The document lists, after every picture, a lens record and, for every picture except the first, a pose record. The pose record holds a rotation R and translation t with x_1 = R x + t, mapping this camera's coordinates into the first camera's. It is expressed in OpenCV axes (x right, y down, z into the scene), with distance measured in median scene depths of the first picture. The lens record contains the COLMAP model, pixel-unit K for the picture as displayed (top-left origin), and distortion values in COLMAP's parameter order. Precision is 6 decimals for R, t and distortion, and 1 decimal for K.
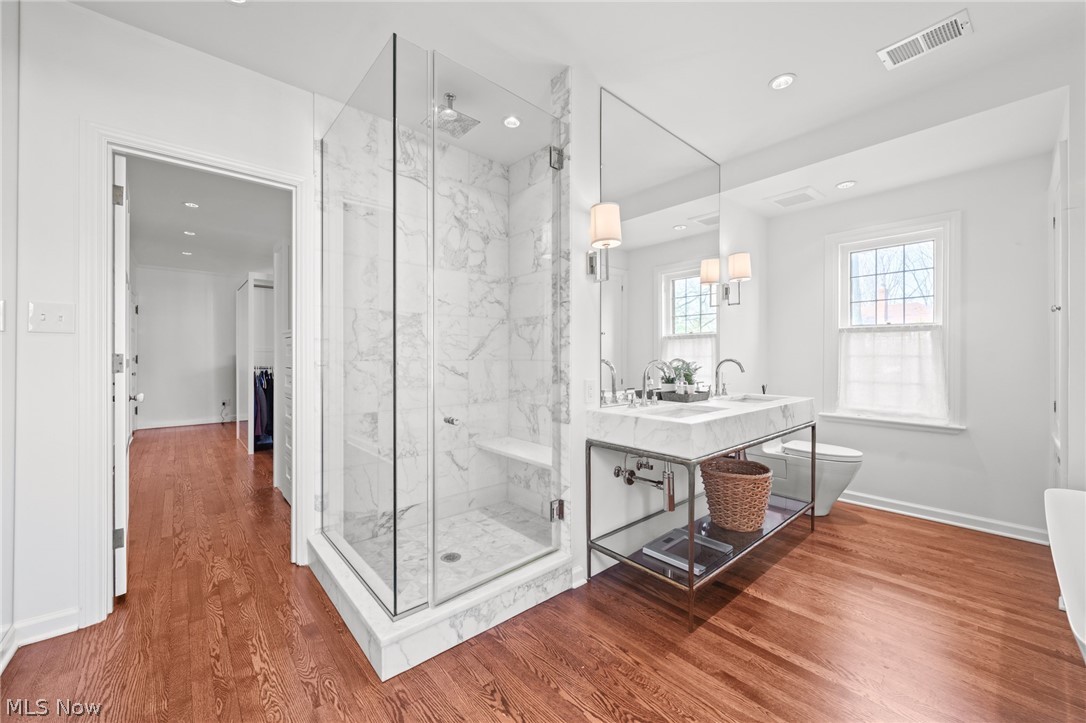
lens RADIAL K [[418.8, 0, 540.3], [0, 418.8, 357.4], [0, 0, 1]] dist [-0.000101, 0.000048]
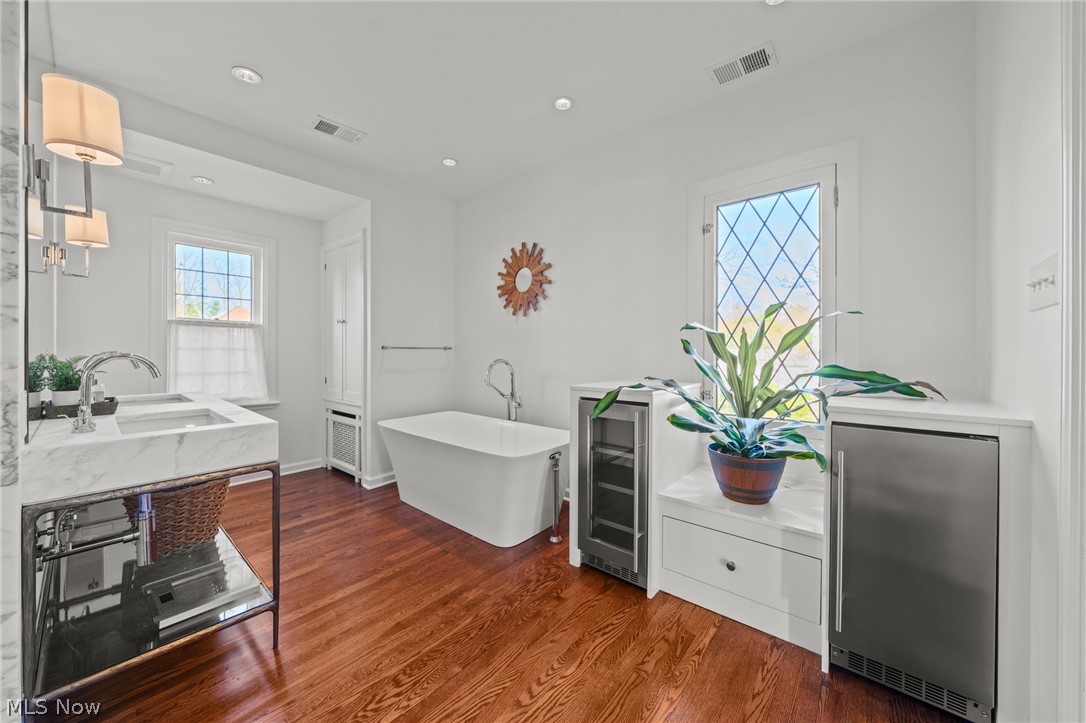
lens RADIAL K [[409.7, 0, 537.4], [0, 409.7, 357.3], [0, 0, 1]] dist [0.001417, 0.000019]
pose [[-0.164285, -0.014129, 0.986312, -0.393105], [-0.004526, 0.999898, 0.013570, 0.000672], [-0.986402, -0.002235, -0.164333, 0.368911]]
